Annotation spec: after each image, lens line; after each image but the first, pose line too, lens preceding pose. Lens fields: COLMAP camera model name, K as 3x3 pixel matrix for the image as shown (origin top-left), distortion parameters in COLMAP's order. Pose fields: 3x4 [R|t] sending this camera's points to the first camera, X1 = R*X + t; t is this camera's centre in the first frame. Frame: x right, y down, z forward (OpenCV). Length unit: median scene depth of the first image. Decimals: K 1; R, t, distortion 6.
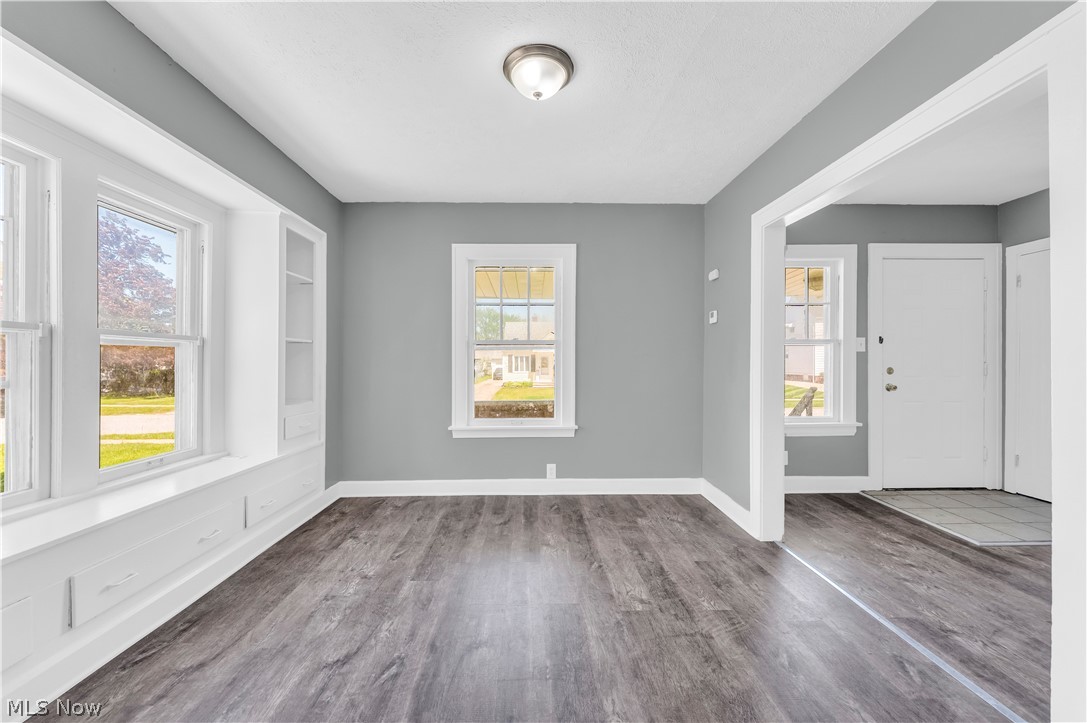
lens RADIAL K [[438.9, 0, 543.5], [0, 438.9, 361.5], [0, 0, 1]] dist [-0.003235, -0.000106]
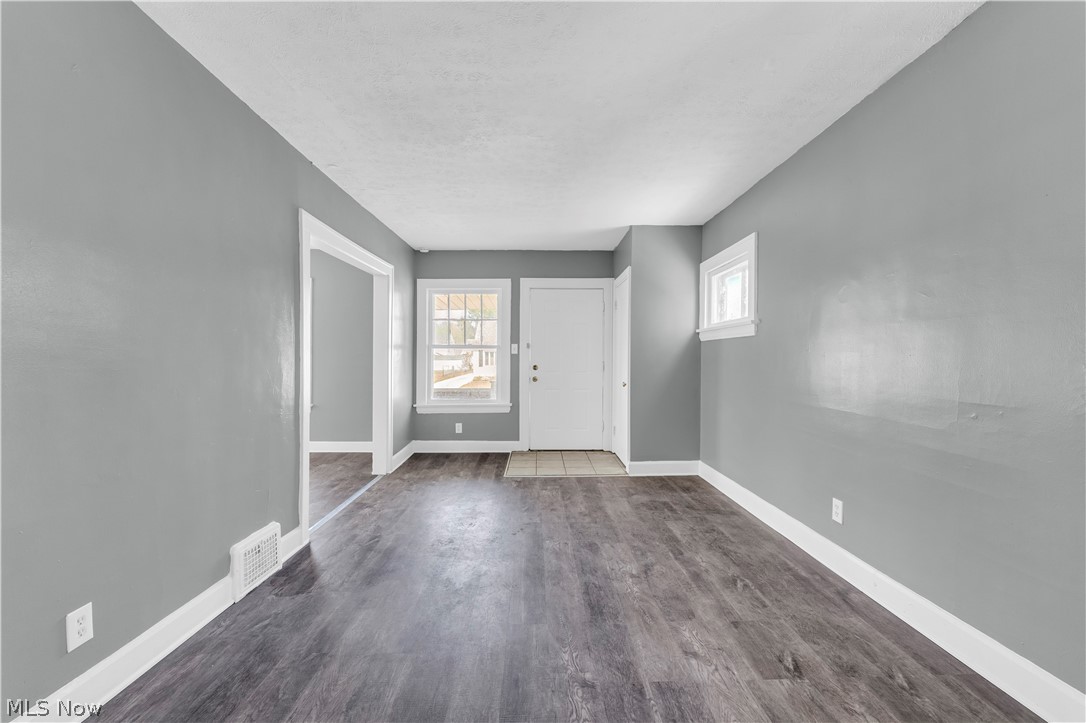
lens RADIAL K [[437.9, 0, 543.0], [0, 437.9, 361.5], [0, 0, 1]] dist [-0.000761, -0.000123]
pose [[0.999937, 0.005322, -0.009839, 1.038696], [-0.005196, 0.999905, 0.012794, -0.020332], [0.009906, -0.012742, 0.999870, -0.528796]]
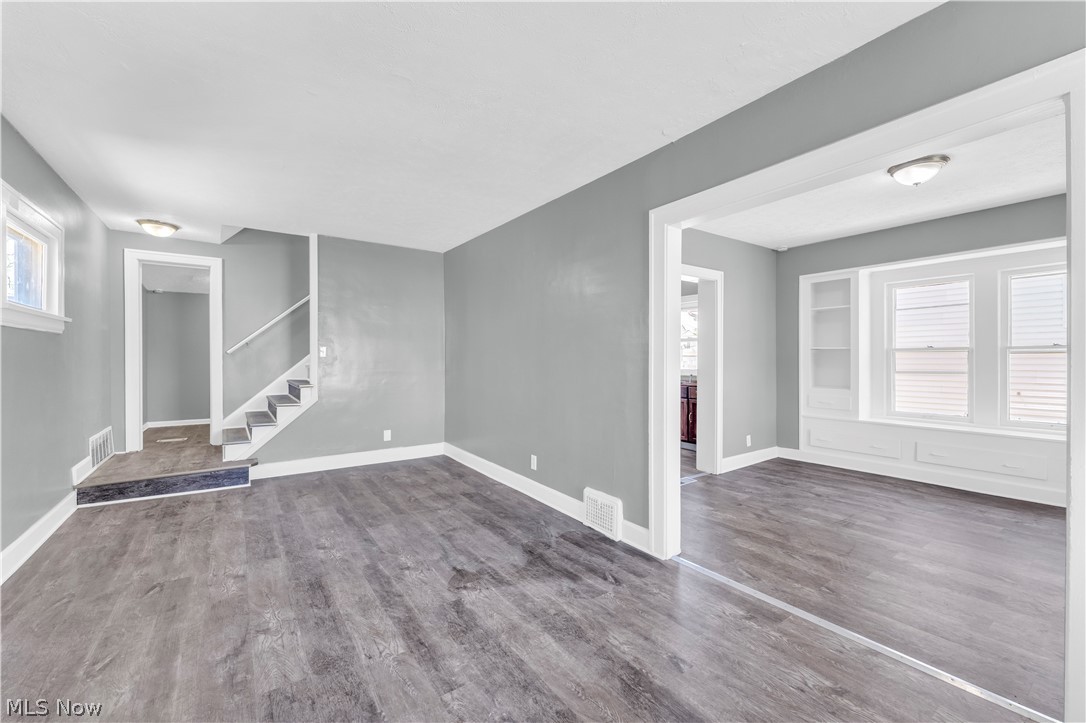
lens RADIAL K [[437.9, 0, 543.0], [0, 437.9, 361.5], [0, 0, 1]] dist [-0.000761, -0.000123]
pose [[-0.833074, 0.006310, -0.553126, 1.206940], [0.006359, 0.999978, 0.001830, -0.016923], [0.553125, -0.001993, -0.833096, 1.002207]]
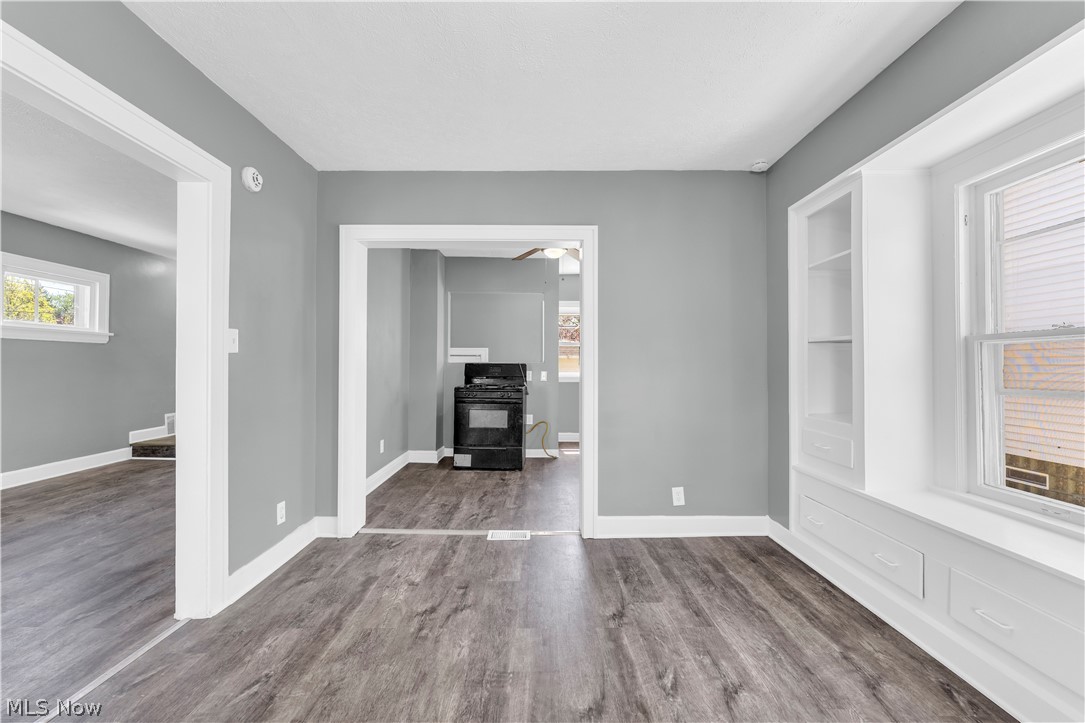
lens RADIAL K [[437.6, 0, 542.5], [0, 437.6, 361.5], [0, 0, 1]] dist [-0.002247, -0.000304]
pose [[-0.999741, -0.003294, 0.022511, -0.043958], [-0.003709, 0.999823, -0.018418, 0.002060], [-0.022447, -0.018497, -0.999577, 1.063838]]
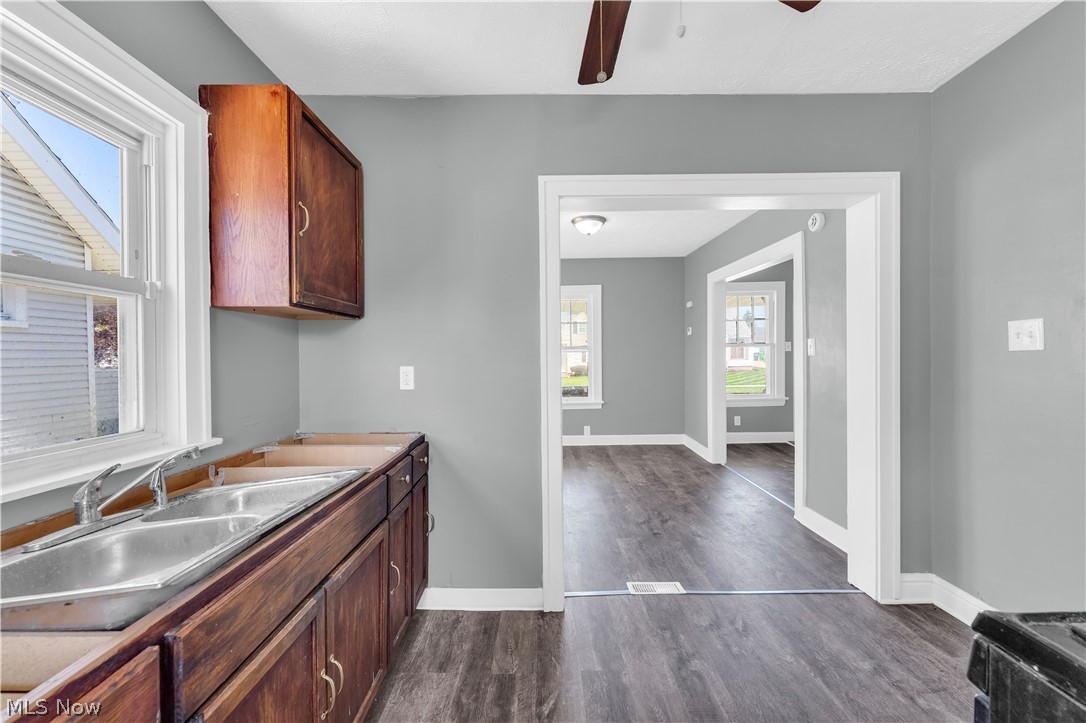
lens RADIAL K [[437.9, 0, 543.0], [0, 437.9, 361.5], [0, 0, 1]] dist [-0.000761, -0.000123]
pose [[0.999596, -0.014899, -0.024212, -0.120998], [0.015473, 0.999600, 0.023668, -0.044220], [0.023850, -0.024033, 0.999427, -0.690502]]
